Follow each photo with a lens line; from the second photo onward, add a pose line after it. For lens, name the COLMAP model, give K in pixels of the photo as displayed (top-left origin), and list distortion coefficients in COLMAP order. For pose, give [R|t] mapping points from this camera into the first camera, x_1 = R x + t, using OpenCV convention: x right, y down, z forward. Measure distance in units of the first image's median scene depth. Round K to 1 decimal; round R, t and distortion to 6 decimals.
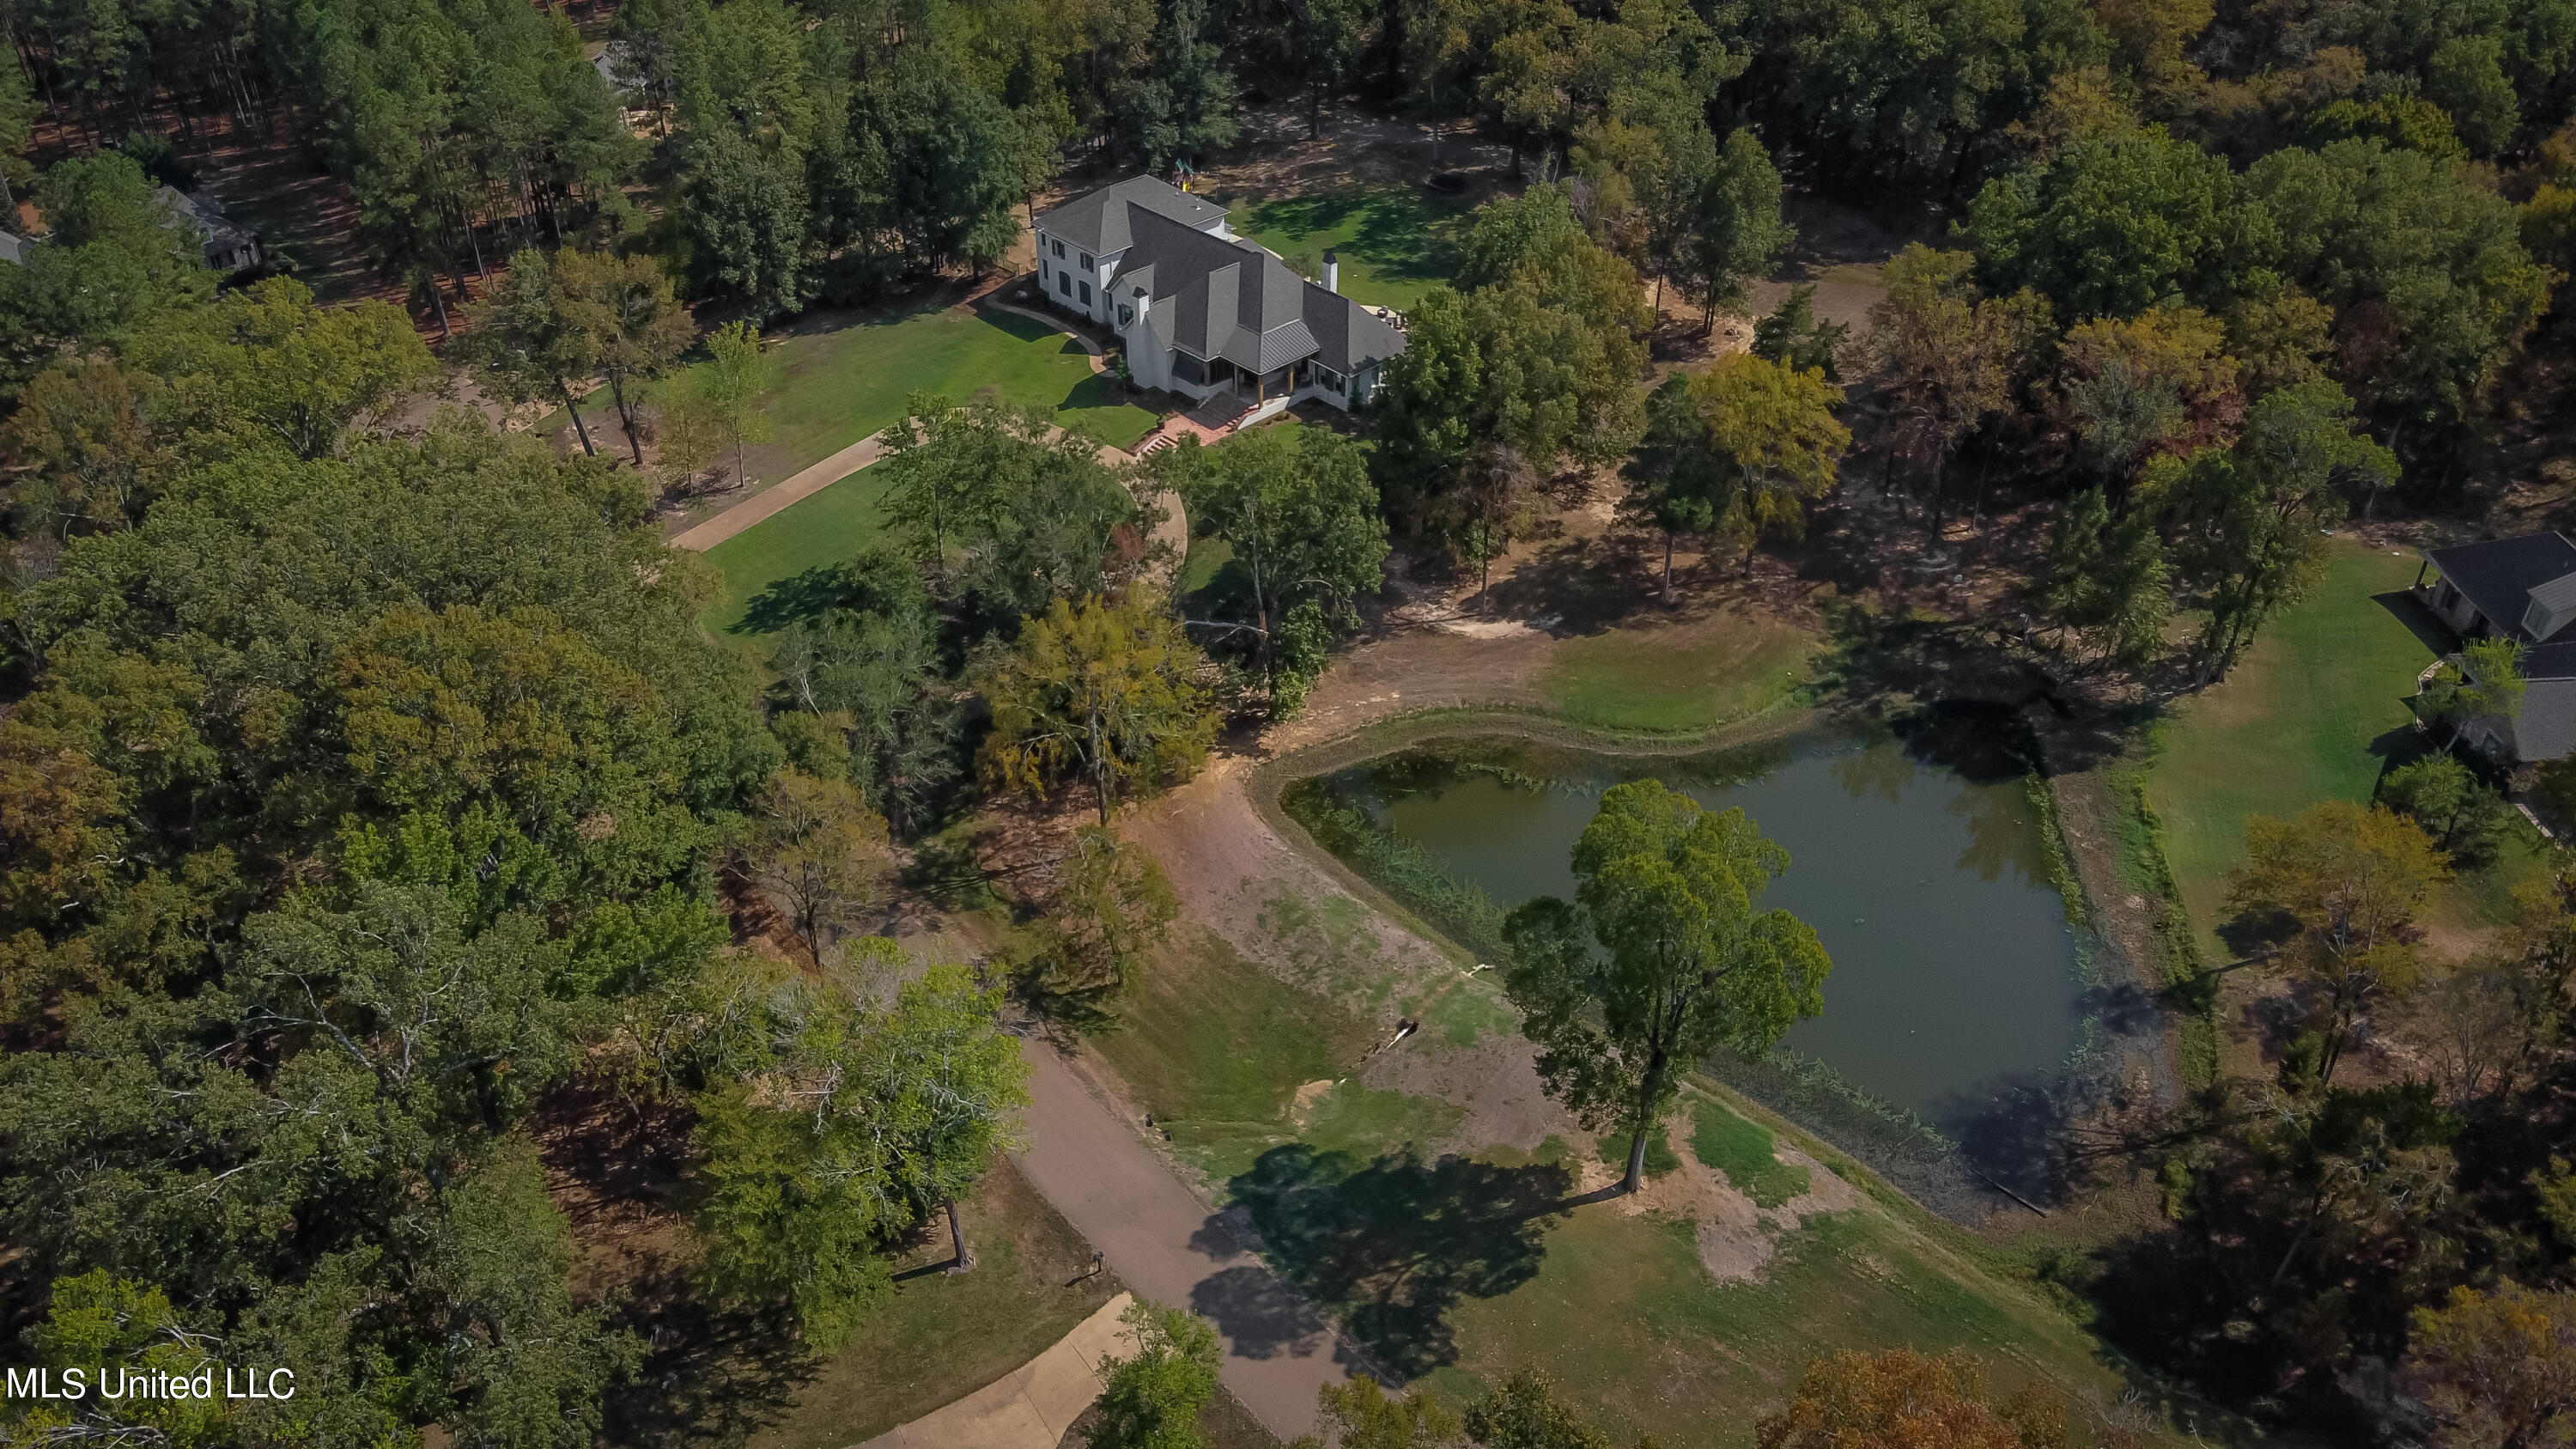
lens RADIAL K [[1975.1, 0, 1309.0], [0, 1975.1, 742.7], [0, 0, 1]] dist [-0.005847, 0.043896]
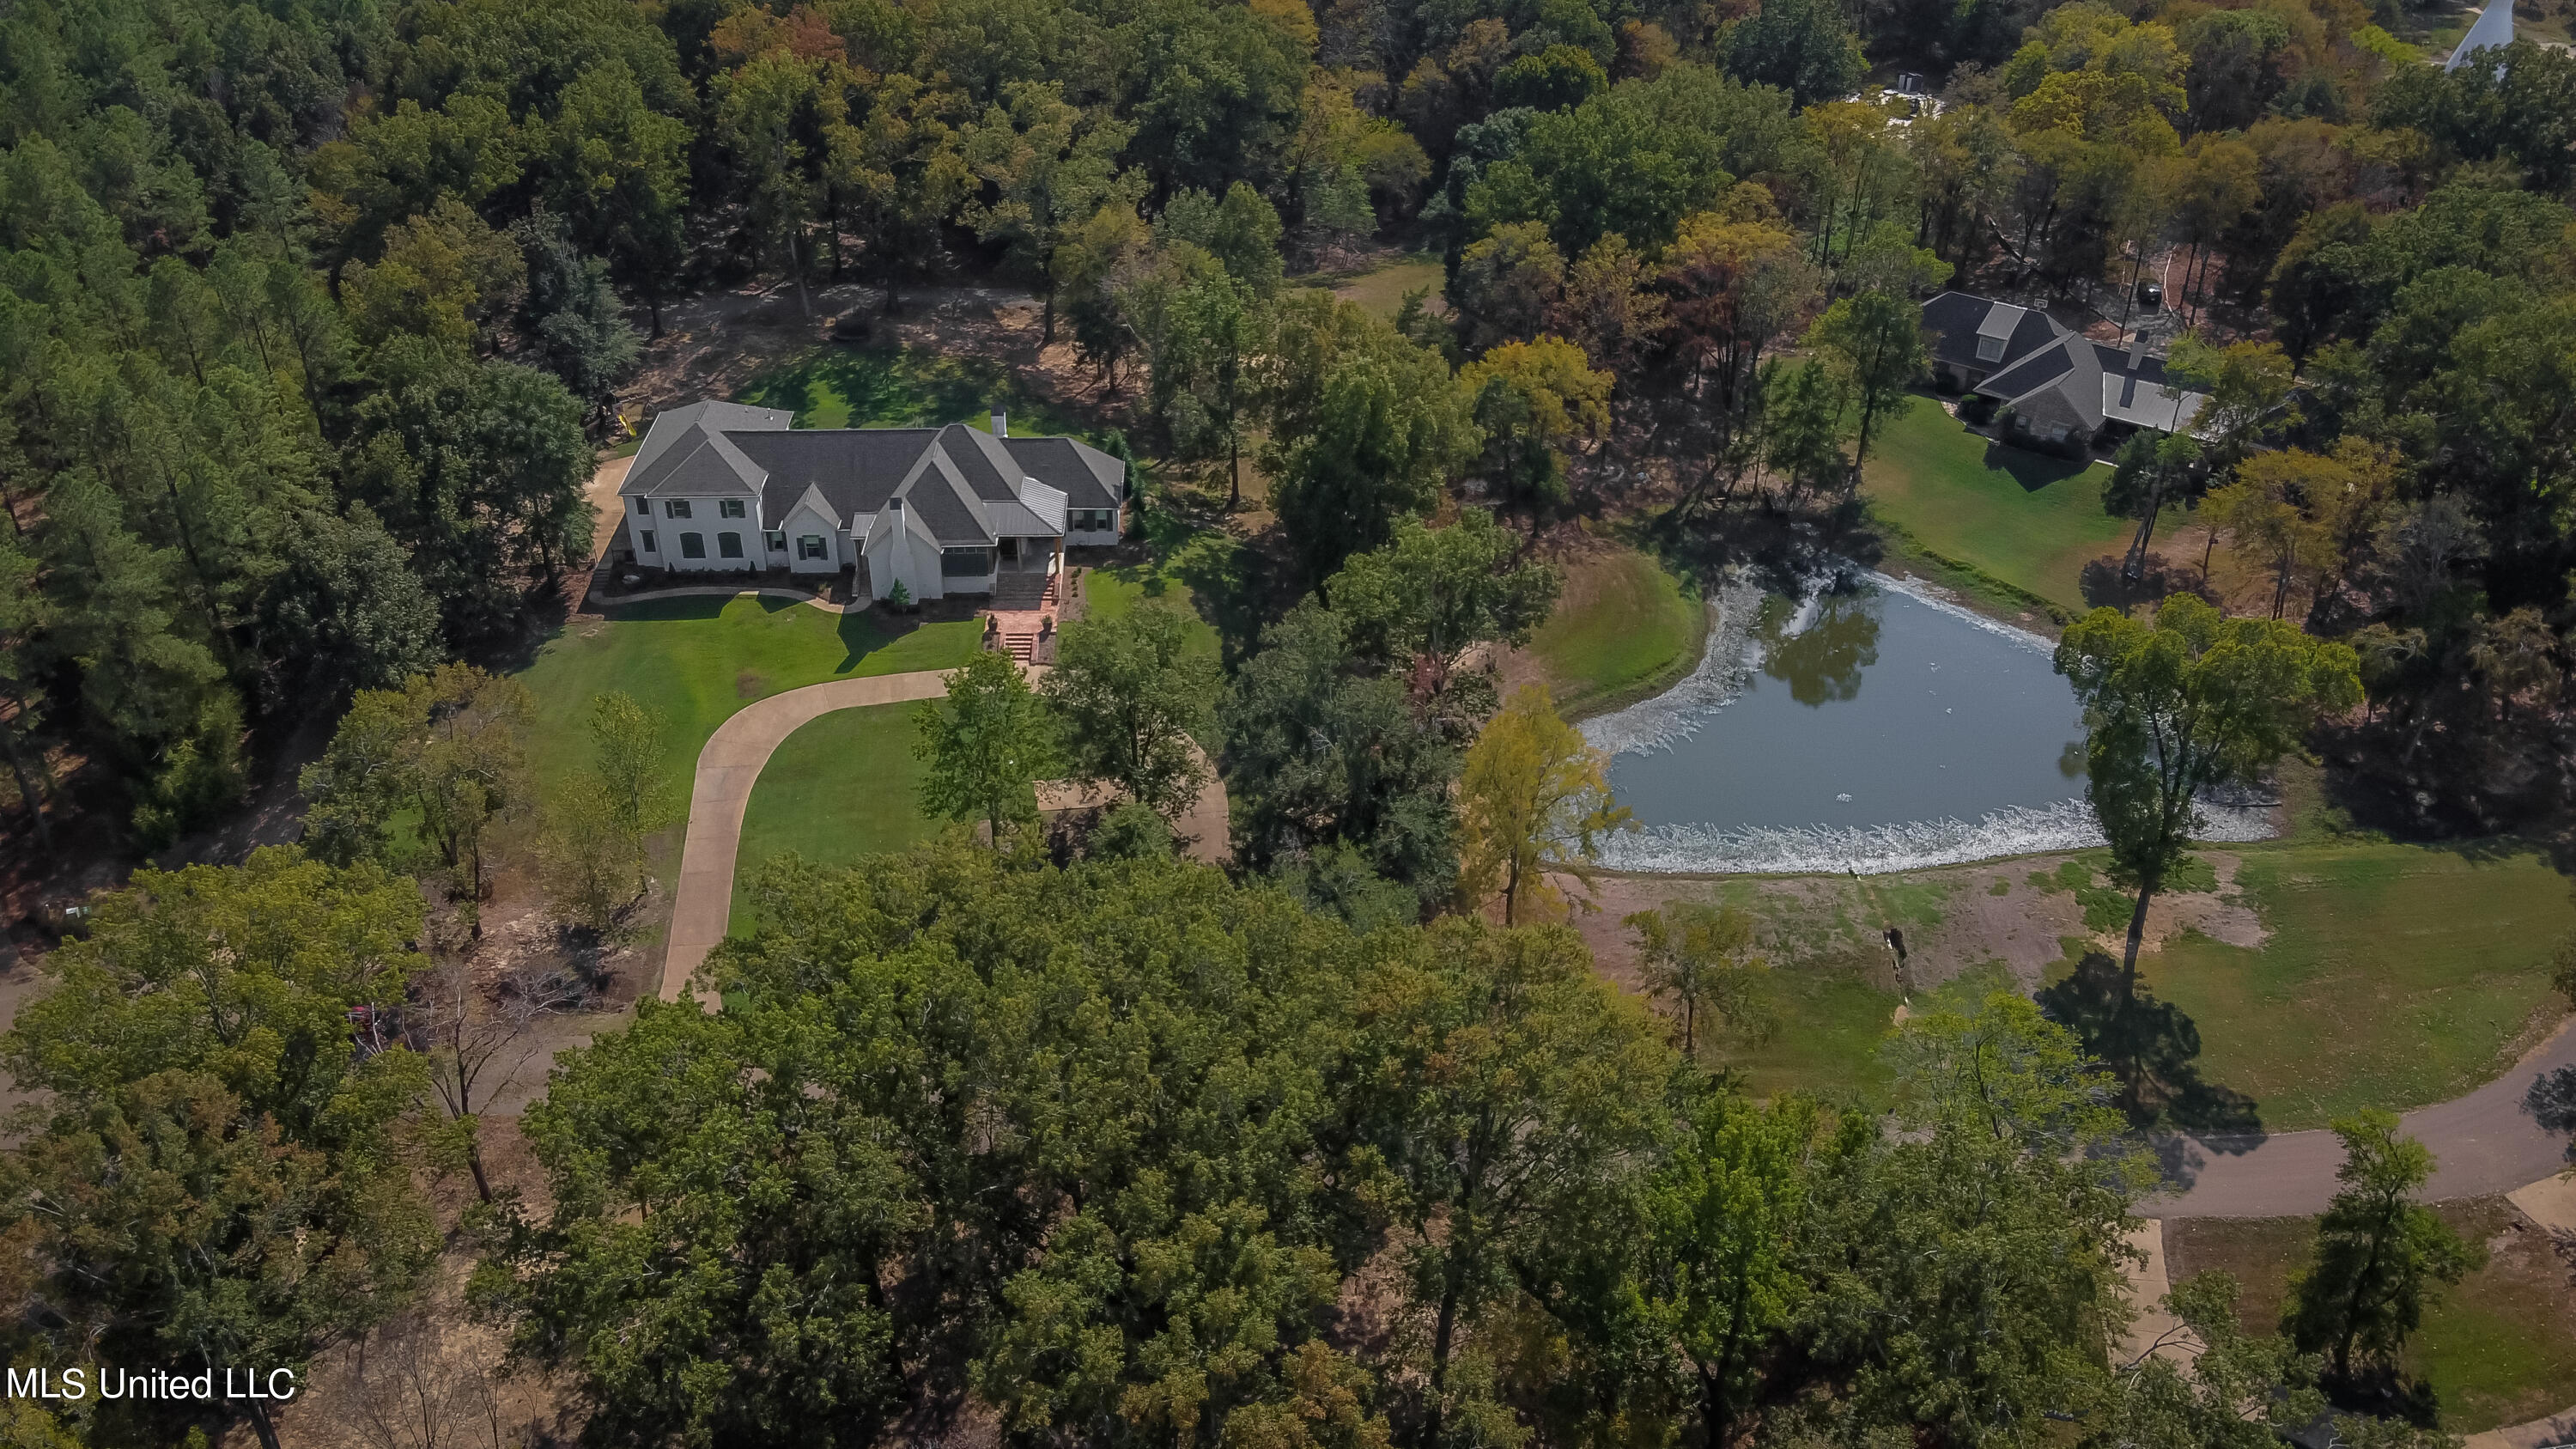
lens RADIAL K [[1975.1, 0, 1289.0], [0, 1975.1, 730.9], [0, 0, 1]] dist [-0.005847, 0.043896]
pose [[0.670502, -0.407641, 0.619884, -0.610966], [0.434485, 0.893010, 0.117288, -0.176977], [-0.601374, 0.190688, 0.775879, 0.231823]]
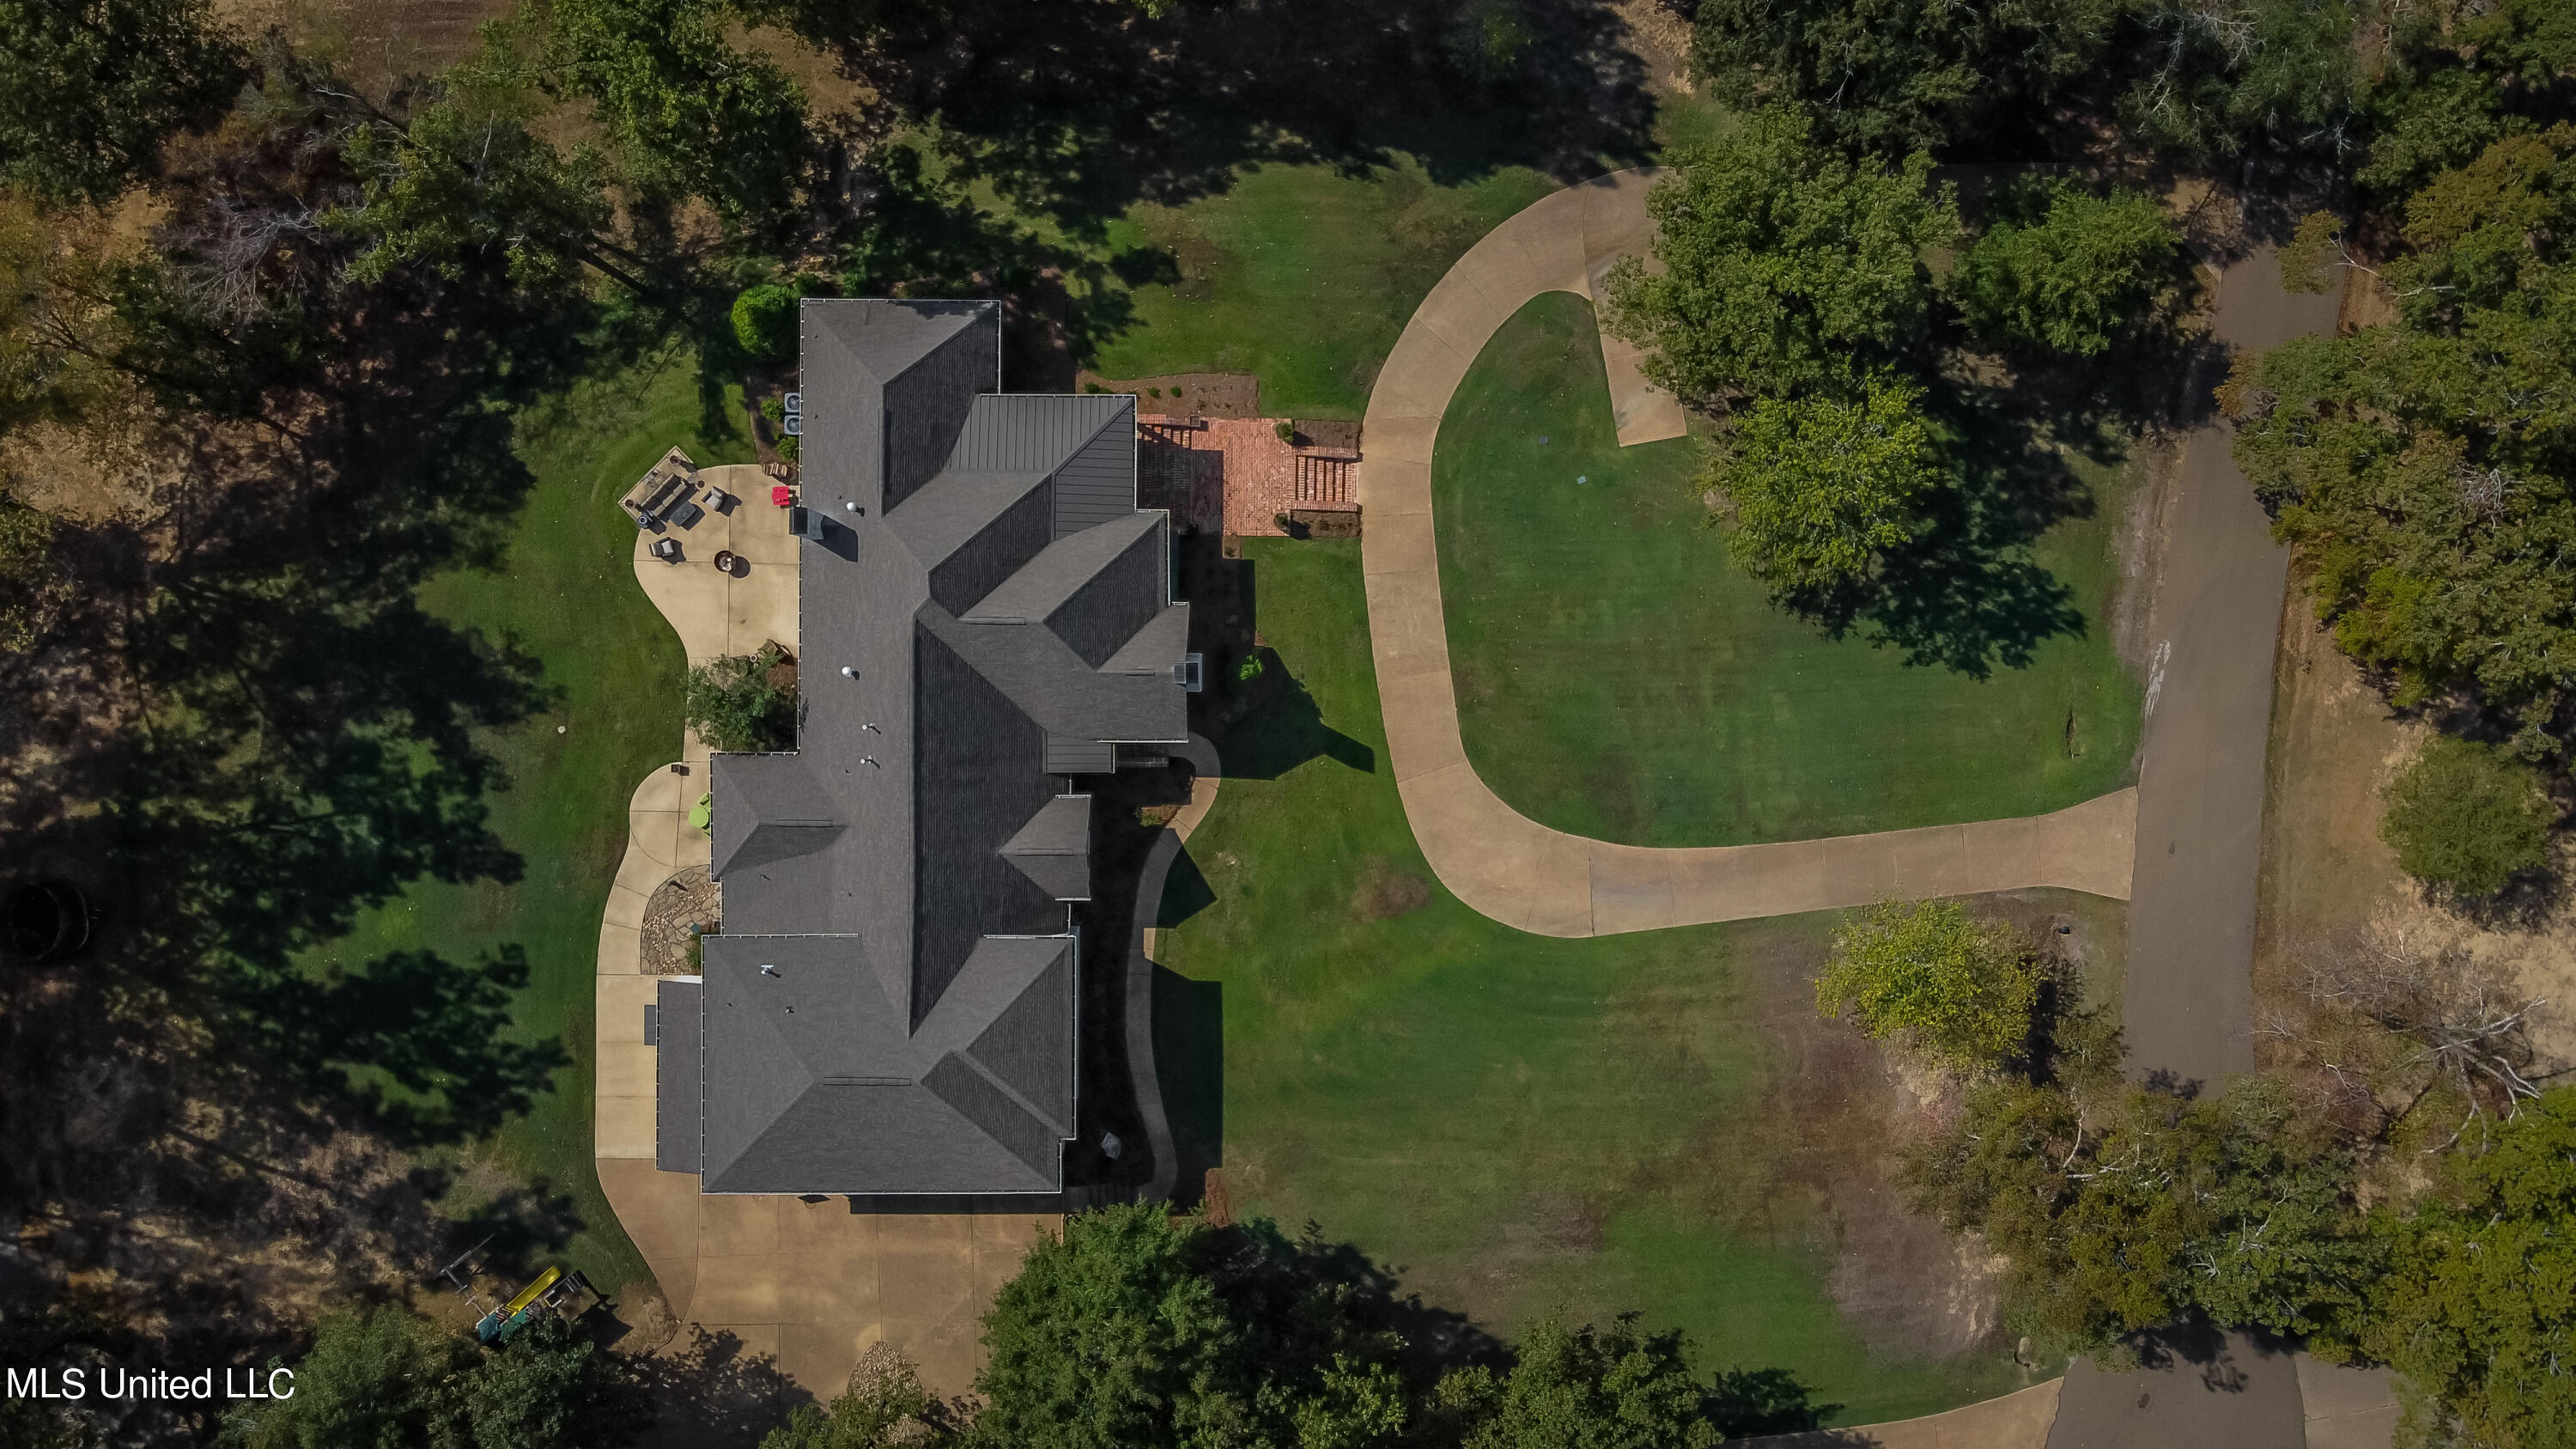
lens RADIAL K [[1975.1, 0, 1293.6], [0, 1975.1, 715.9], [0, 0, 1]] dist [-0.005847, 0.043896]
pose [[-0.712219, -0.700791, -0.040461, -0.099126], [0.388430, -0.441463, 0.808846, -0.681844], [-0.584694, 0.560359, 0.586626, 0.751428]]
